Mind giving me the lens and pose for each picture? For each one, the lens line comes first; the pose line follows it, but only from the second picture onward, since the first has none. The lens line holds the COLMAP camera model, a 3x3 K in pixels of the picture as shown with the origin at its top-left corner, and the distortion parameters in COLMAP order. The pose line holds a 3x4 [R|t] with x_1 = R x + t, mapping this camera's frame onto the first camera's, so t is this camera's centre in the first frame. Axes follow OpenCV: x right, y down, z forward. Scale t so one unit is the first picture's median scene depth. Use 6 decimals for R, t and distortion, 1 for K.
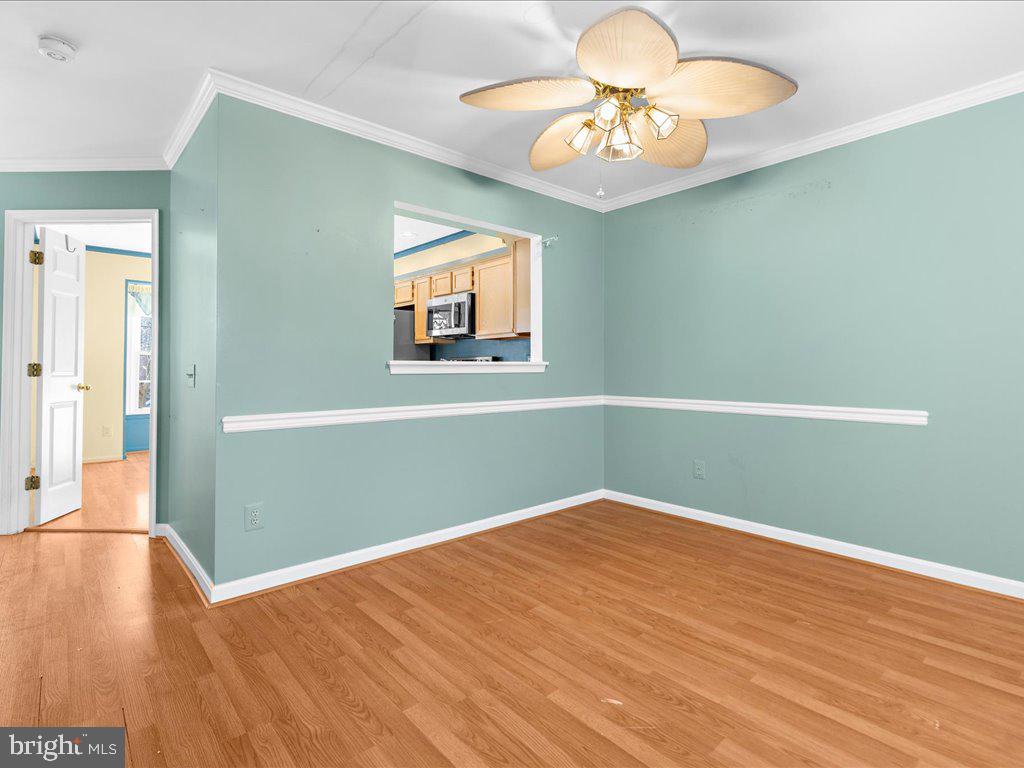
lens RADIAL K [[513.9, 0, 517.1], [0, 513.9, 363.5], [0, 0, 1]] dist [0.002002, 0.000373]
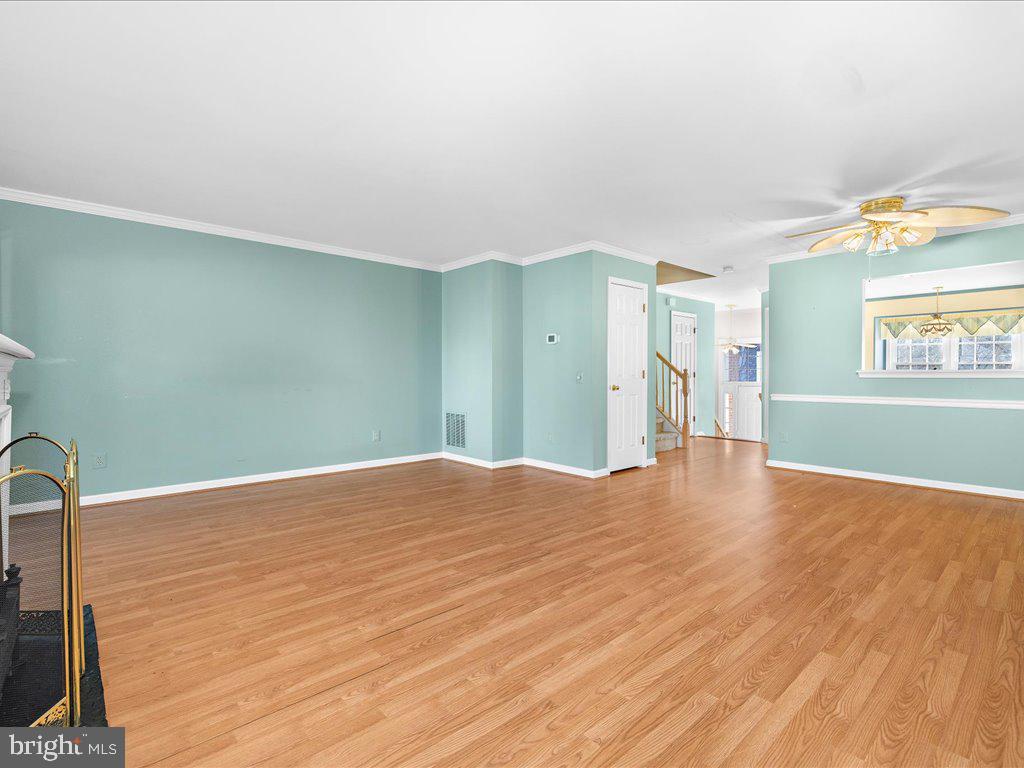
lens RADIAL K [[492.6, 0, 511.1], [0, 492.6, 372.6], [0, 0, 1]] dist [-0.000081, 0.000294]
pose [[0.008122, -0.002691, -0.999963, 1.910293], [0.009654, 0.999950, -0.002613, -0.005734], [0.999920, -0.009632, 0.008147, -0.299969]]
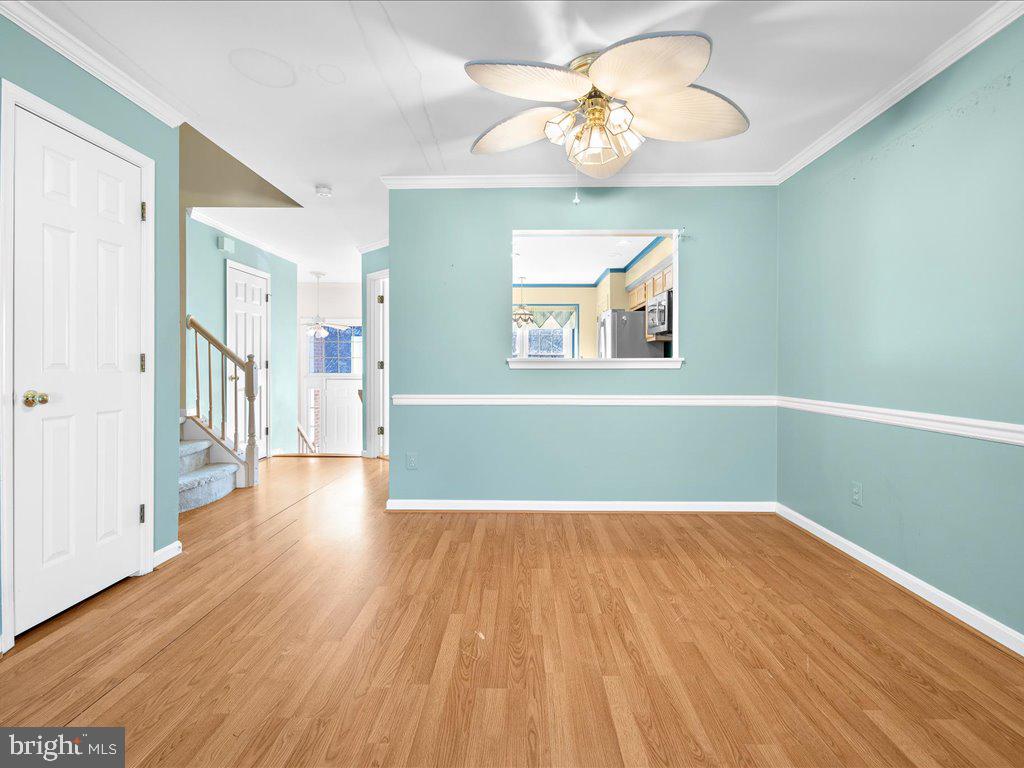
lens RADIAL K [[492.6, 0, 511.1], [0, 492.6, 372.6], [0, 0, 1]] dist [-0.000081, 0.000294]
pose [[0.731845, 0.012137, -0.681363, 0.759269], [0.004285, 0.999740, 0.022410, 0.004067], [0.681458, -0.019320, 0.731602, 0.149586]]
